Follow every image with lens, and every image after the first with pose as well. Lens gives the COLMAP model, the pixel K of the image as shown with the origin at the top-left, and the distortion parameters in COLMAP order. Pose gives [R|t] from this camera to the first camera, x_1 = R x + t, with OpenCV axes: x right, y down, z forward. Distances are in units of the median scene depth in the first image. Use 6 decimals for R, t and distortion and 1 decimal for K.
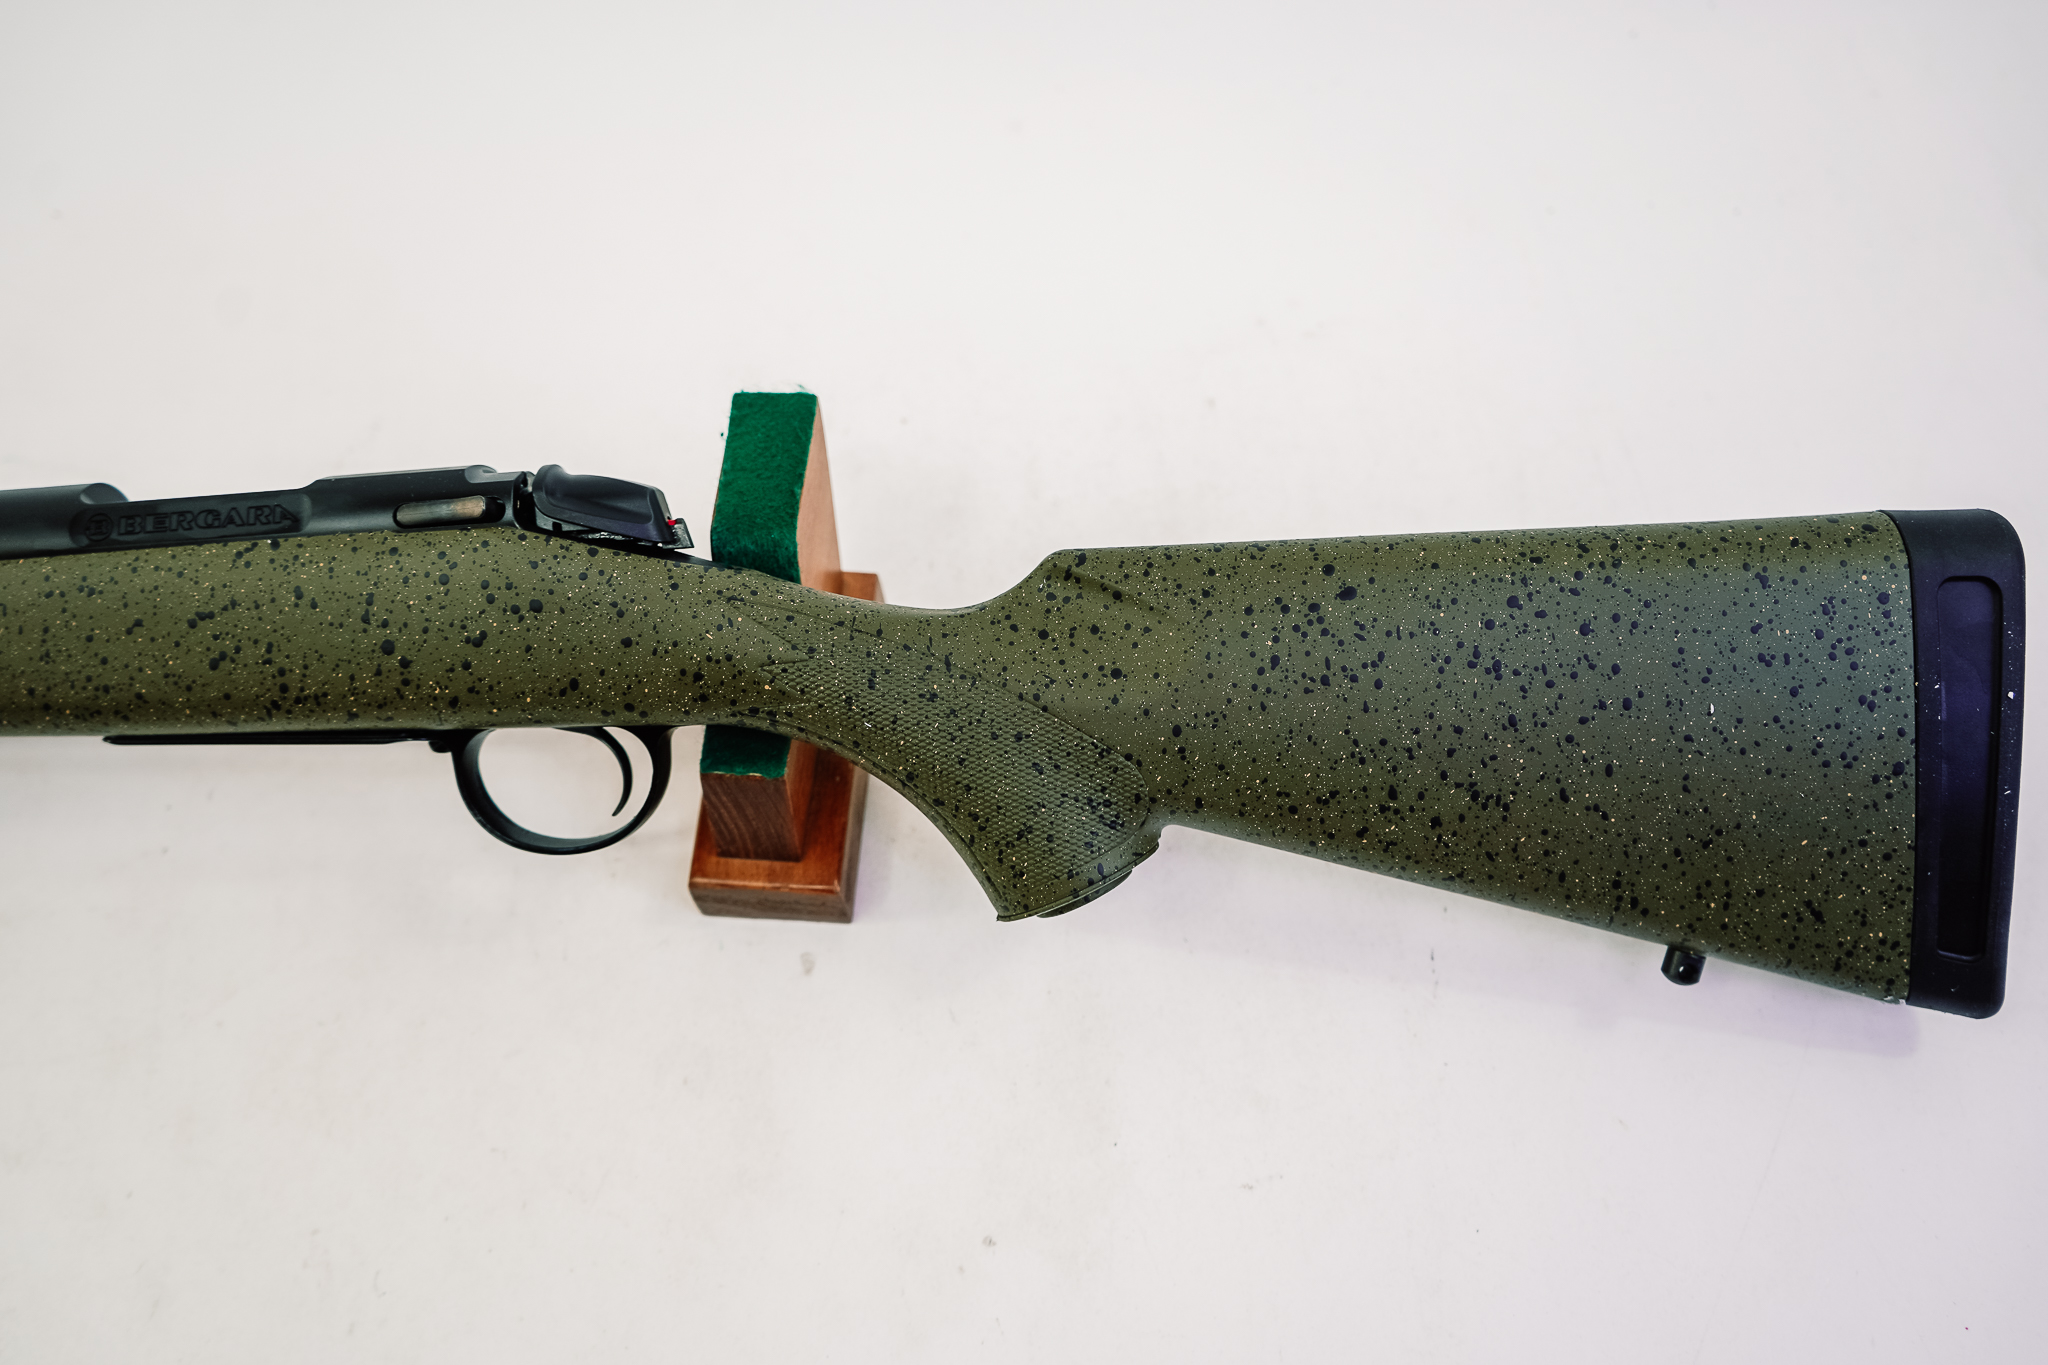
lens RADIAL K [[1642.6, 0, 1024.0], [0, 1642.6, 682.5], [0, 0, 1]] dist [-0.019798, 0.008596]
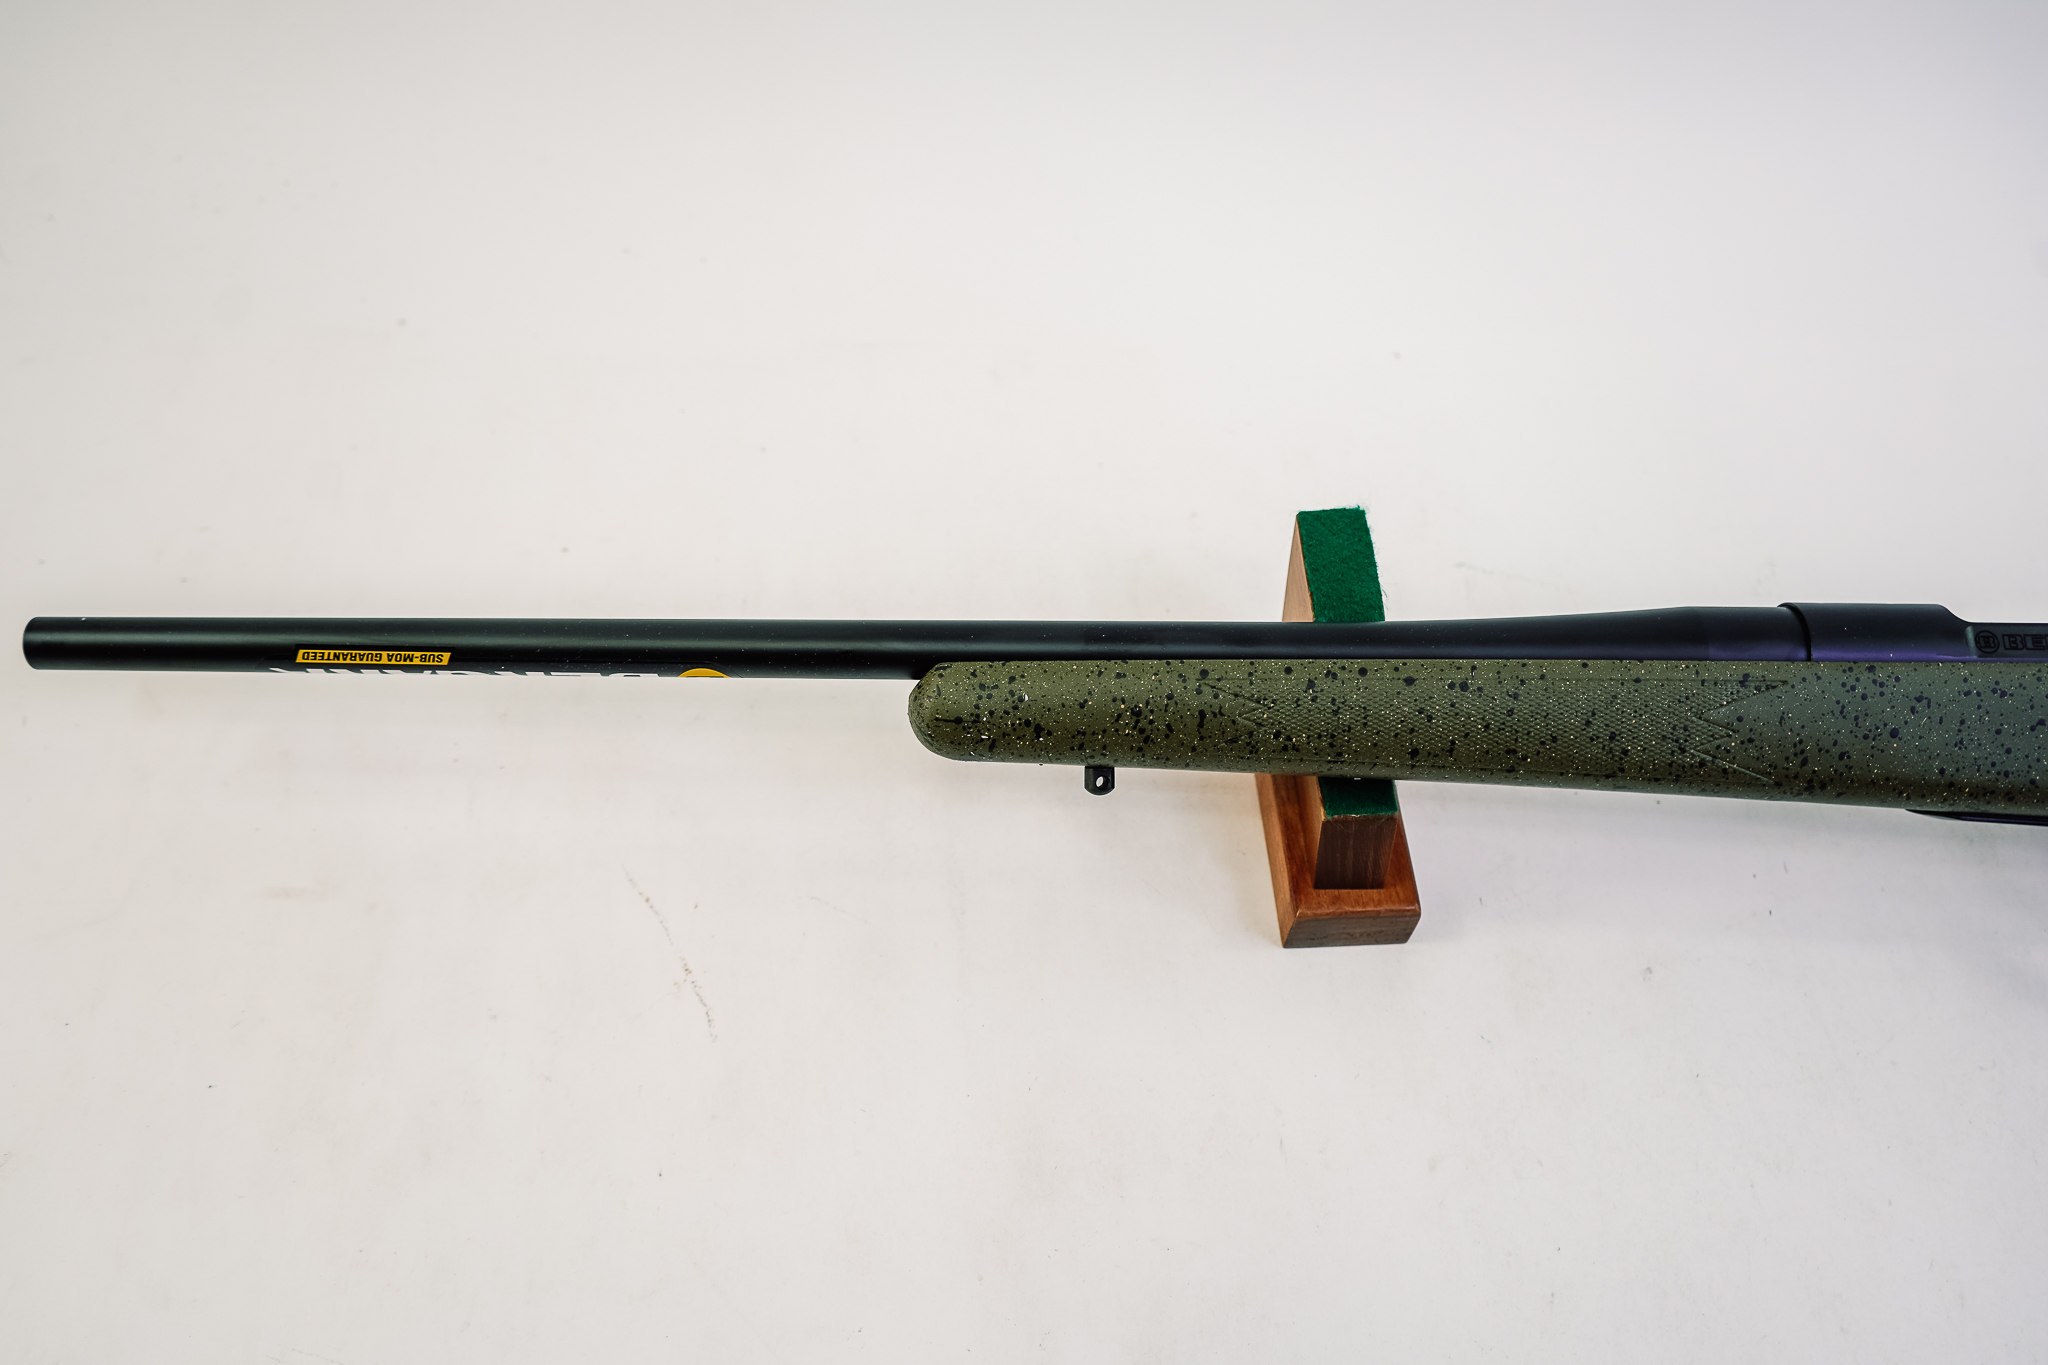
lens RADIAL K [[1642.6, 0, 1024.0], [0, 1642.6, 682.5], [0, 0, 1]] dist [-0.019798, 0.008596]
pose [[0.995839, 0.077466, 0.048001, -1.361882], [-0.073142, 0.993598, -0.086095, 0.095375], [-0.054363, 0.082225, 0.995130, -0.181788]]
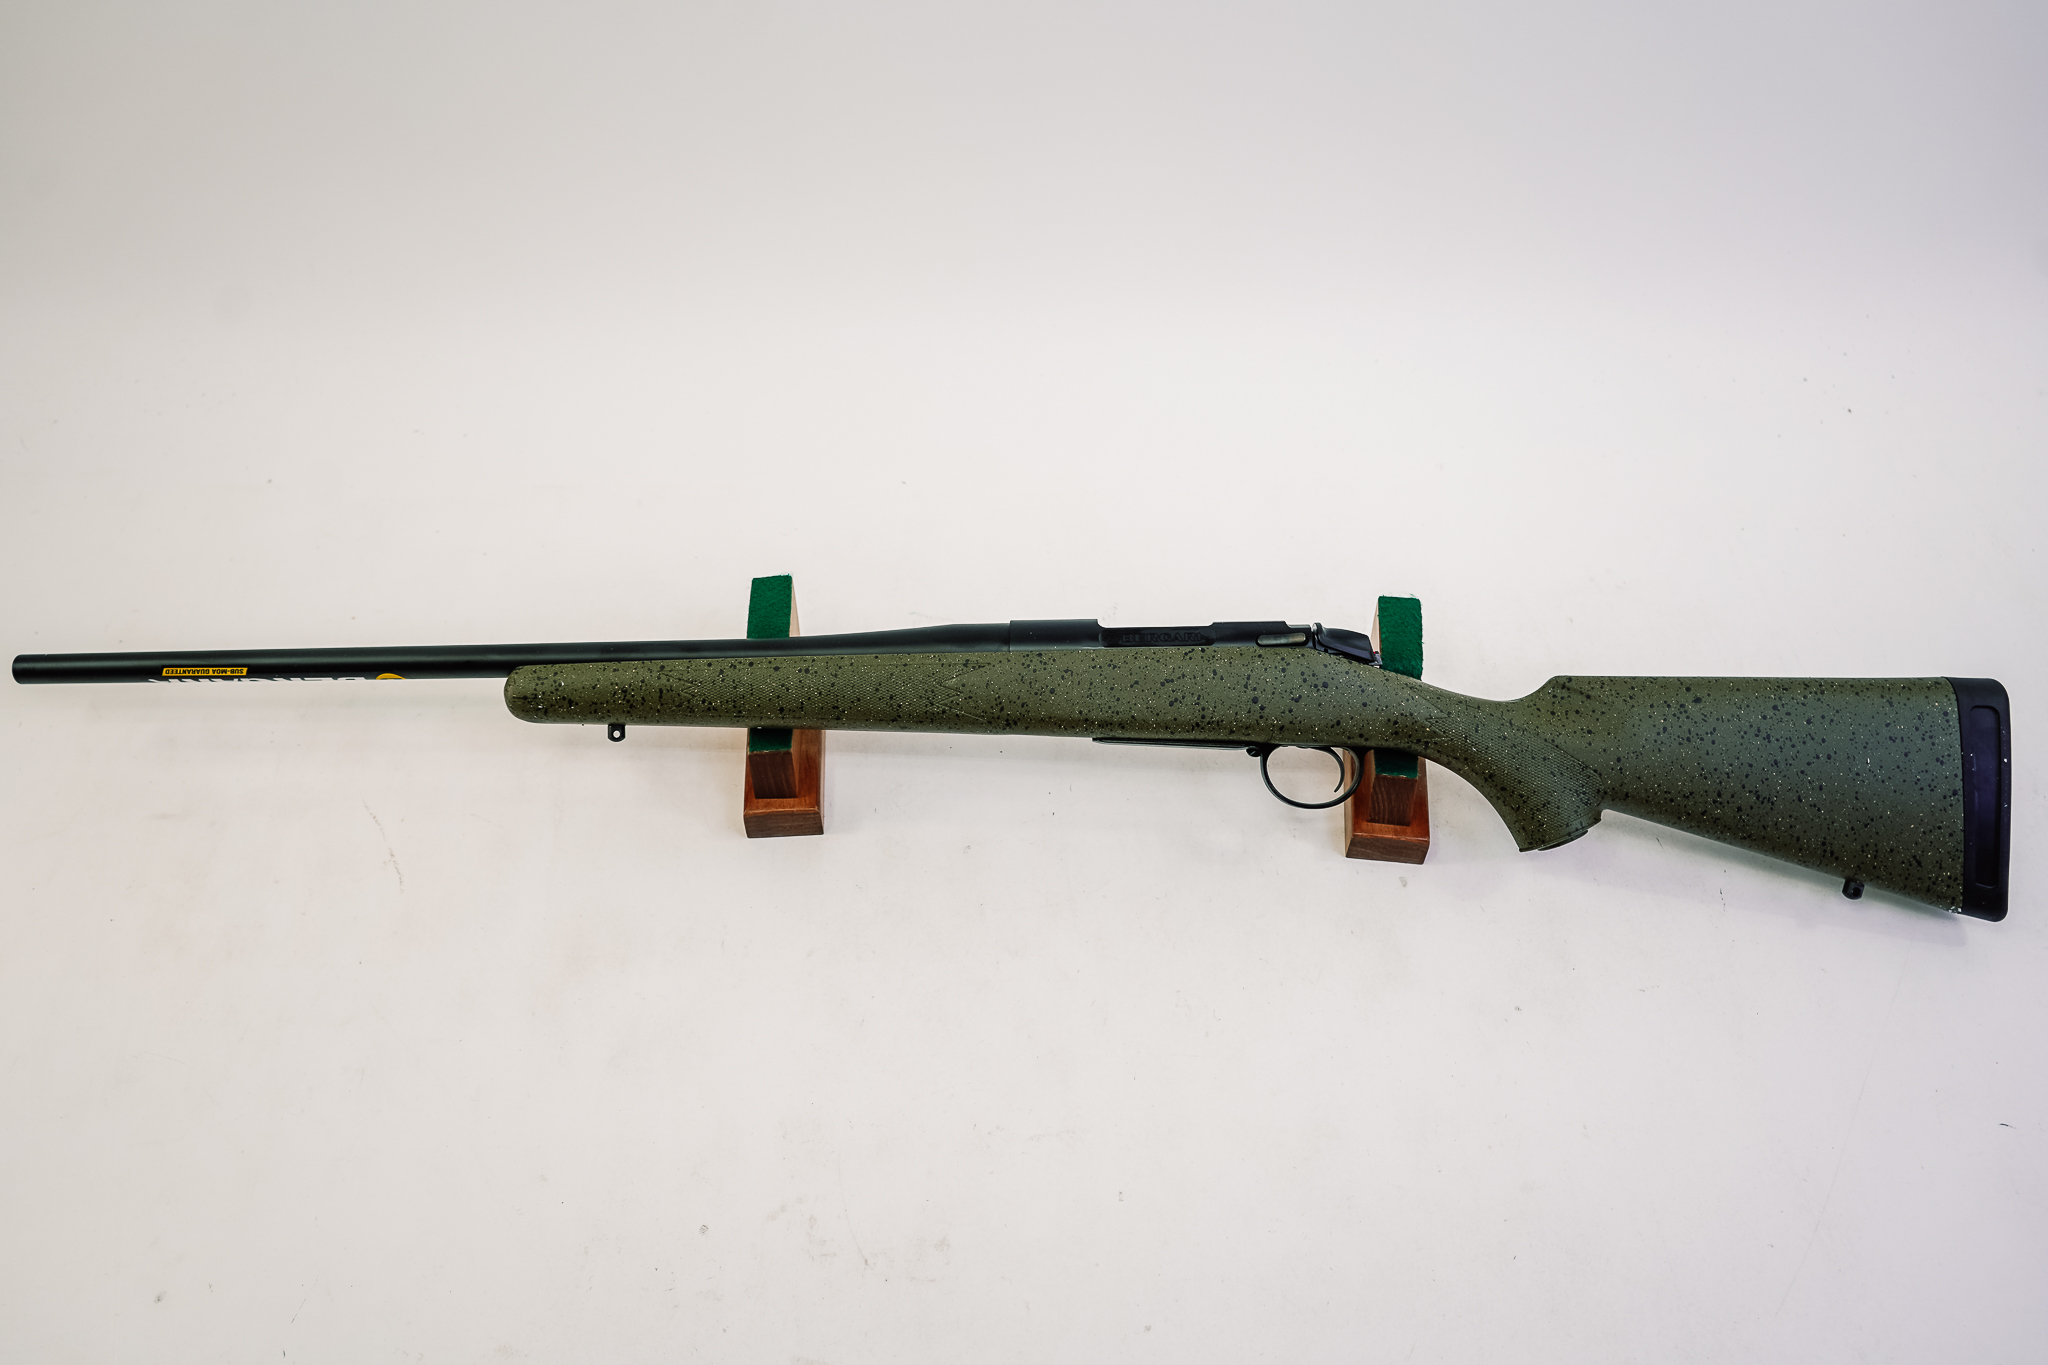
lens RADIAL K [[1642.6, 0, 1024.0], [0, 1642.6, 682.5], [0, 0, 1]] dist [-0.019798, 0.008596]
pose [[0.998453, 0.055407, 0.004707, -0.697698], [-0.053978, 0.986067, -0.157347, 0.308670], [-0.013360, 0.156850, 0.987532, -1.115848]]
